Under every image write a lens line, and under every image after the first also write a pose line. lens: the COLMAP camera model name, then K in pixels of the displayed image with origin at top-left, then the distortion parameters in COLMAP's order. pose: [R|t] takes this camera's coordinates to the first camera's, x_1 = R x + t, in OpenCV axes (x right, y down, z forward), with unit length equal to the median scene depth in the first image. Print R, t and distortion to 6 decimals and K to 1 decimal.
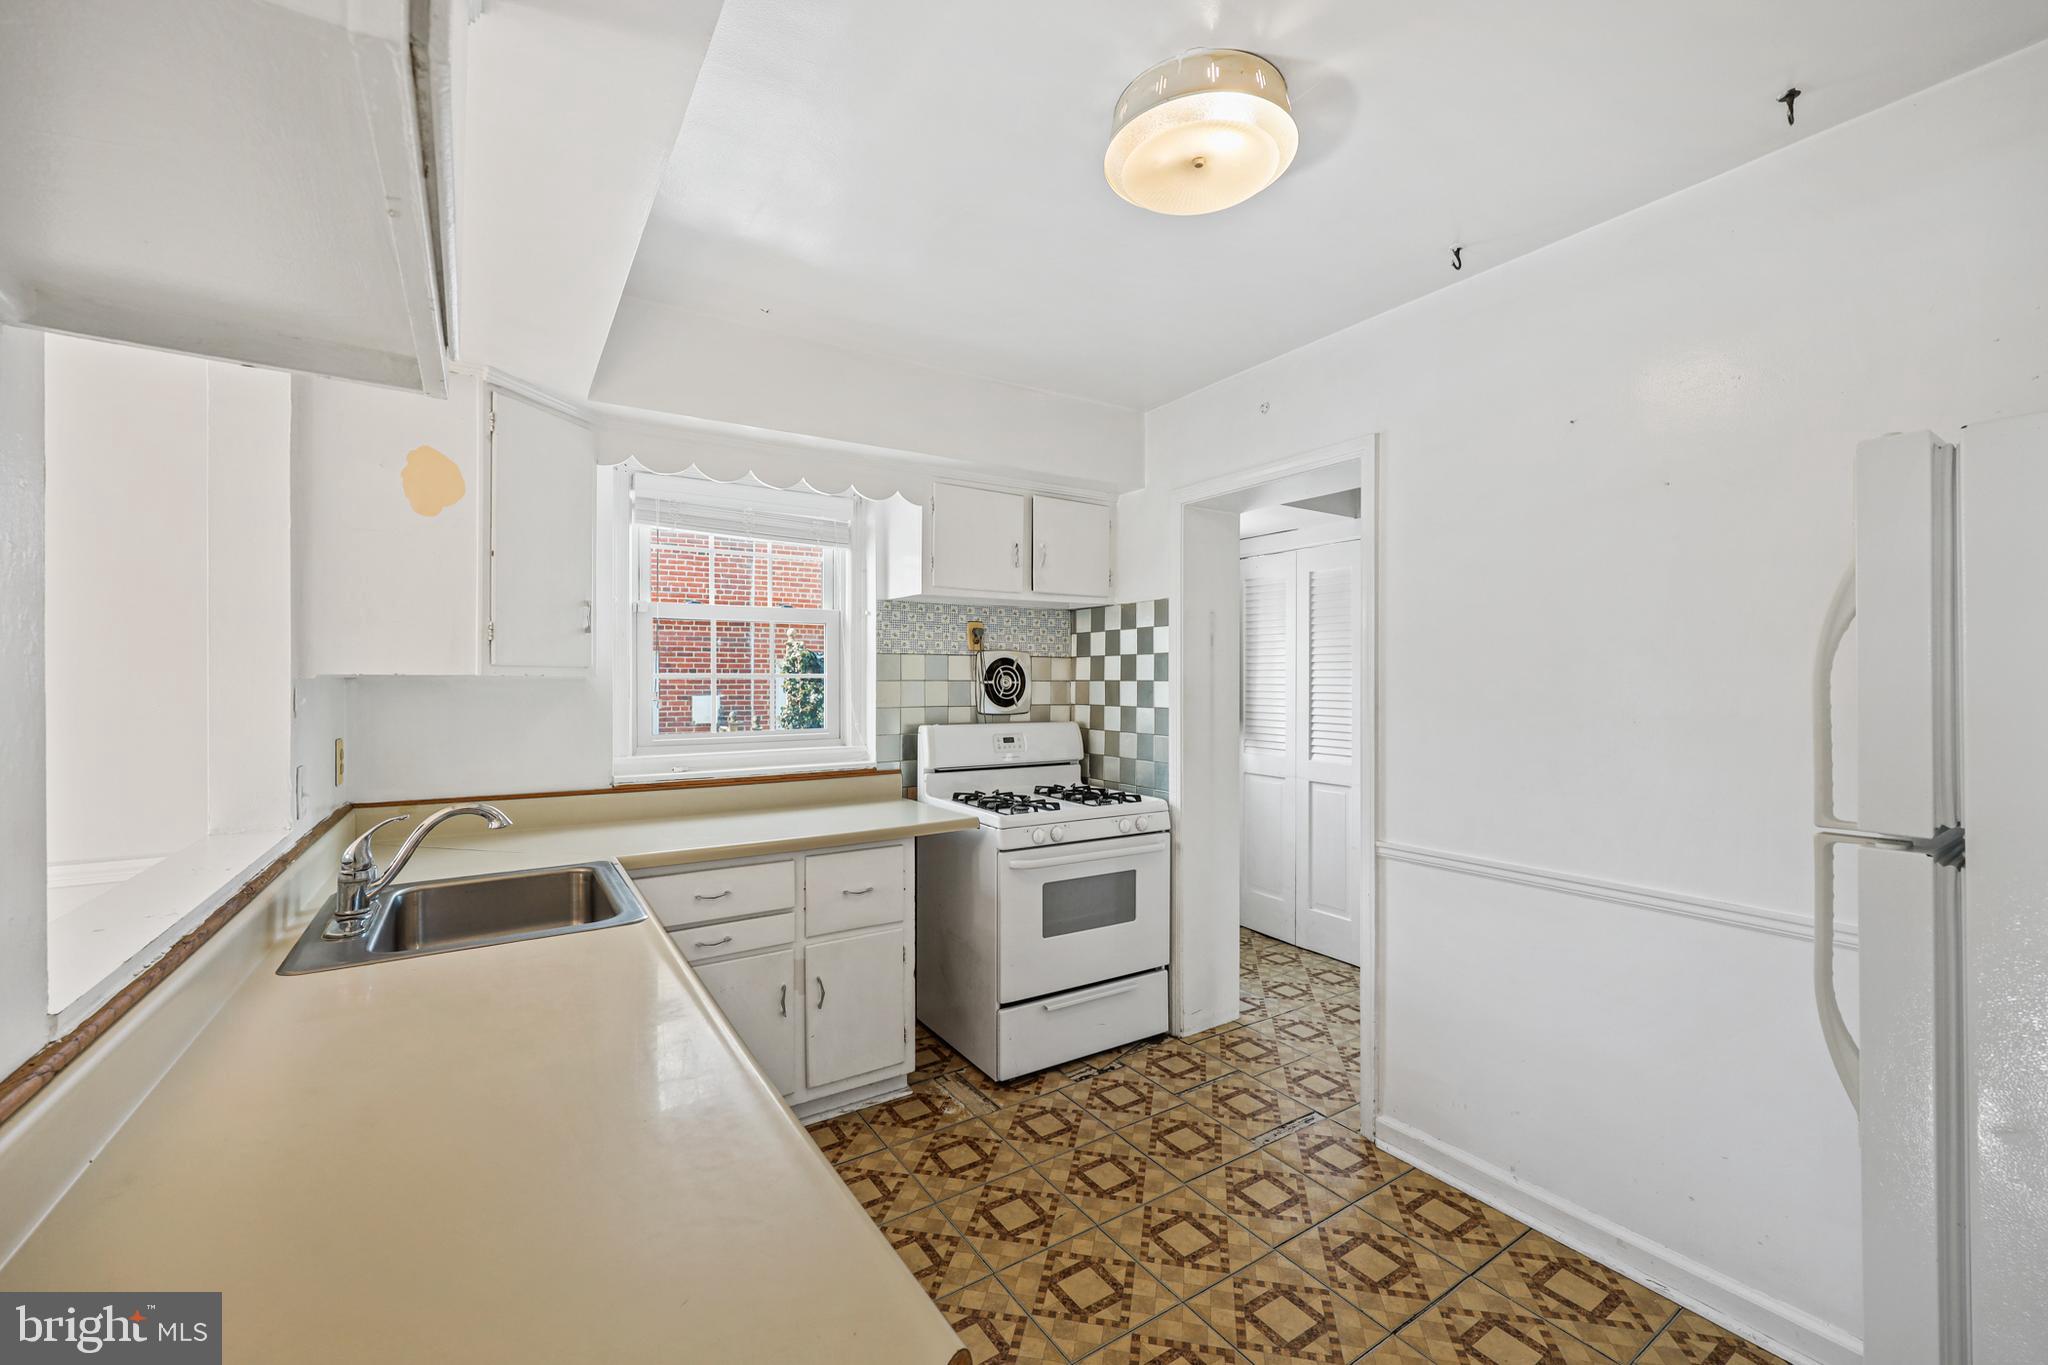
lens RADIAL K [[820.7, 0, 1023.8], [0, 820.7, 678.3], [0, 0, 1]] dist [-0.000238, 0.000041]
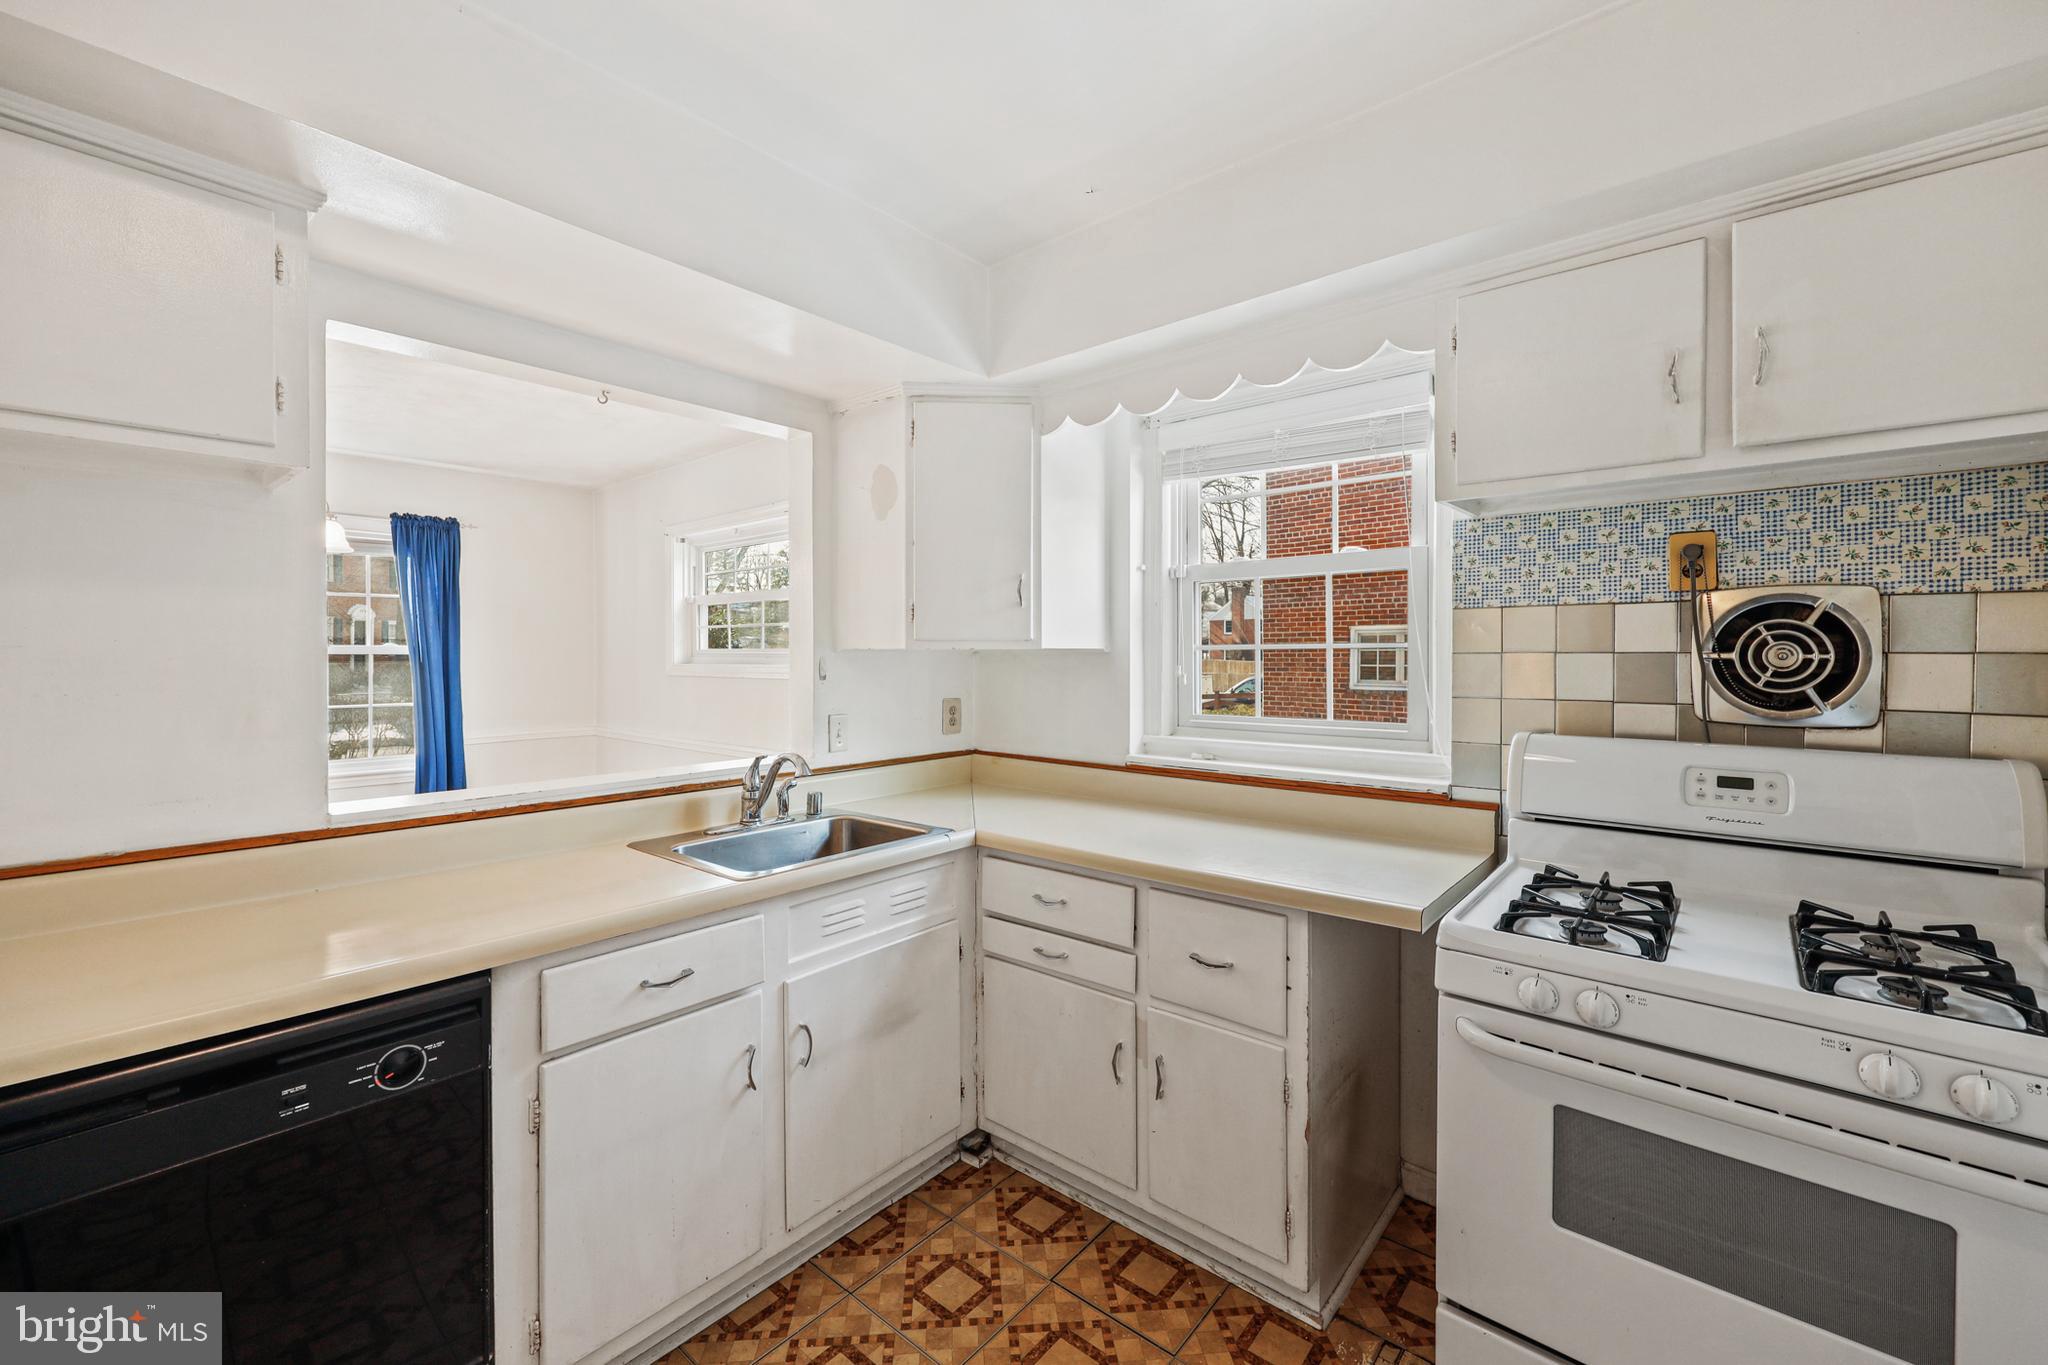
lens RADIAL K [[829.3, 0, 1023.6], [0, 829.3, 660.0], [0, 0, 1]] dist [-0.000396, 0.000200]
pose [[0.284230, 0.006803, -0.958732, 0.333239], [0.003693, 0.999960, 0.008190, 0.001851], [0.958749, -0.005868, 0.284194, 0.527735]]
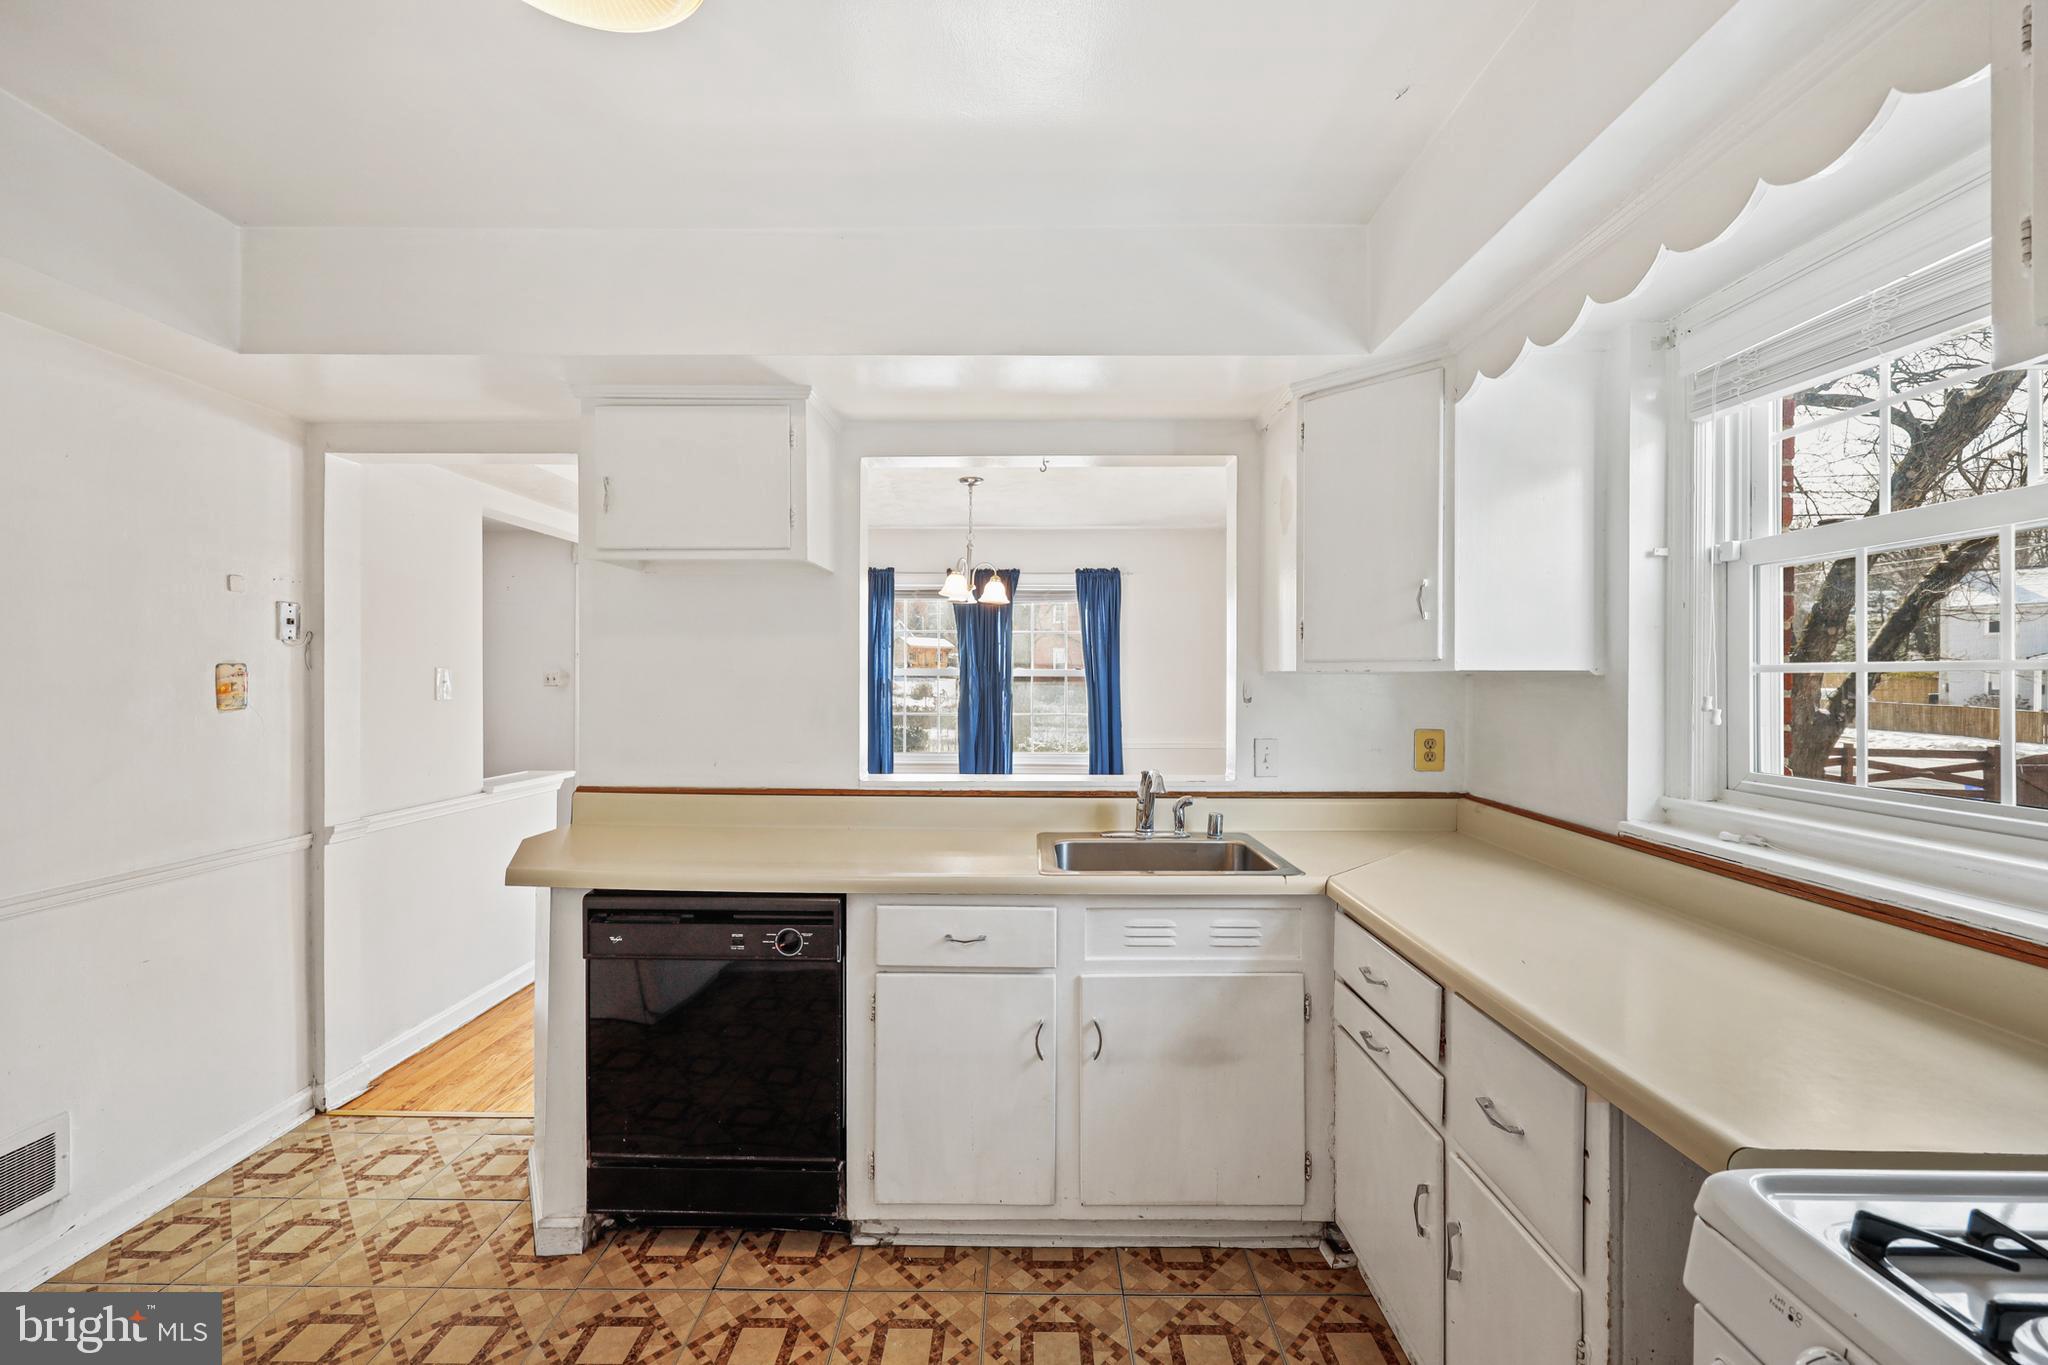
lens RADIAL K [[820.7, 0, 1023.8], [0, 820.7, 678.3], [0, 0, 1]] dist [-0.000238, 0.000041]
pose [[-0.553186, 0.002171, -0.833055, 0.281387], [0.000449, 0.999997, 0.002308, 0.001651], [0.833057, 0.000903, -0.553186, 0.831031]]
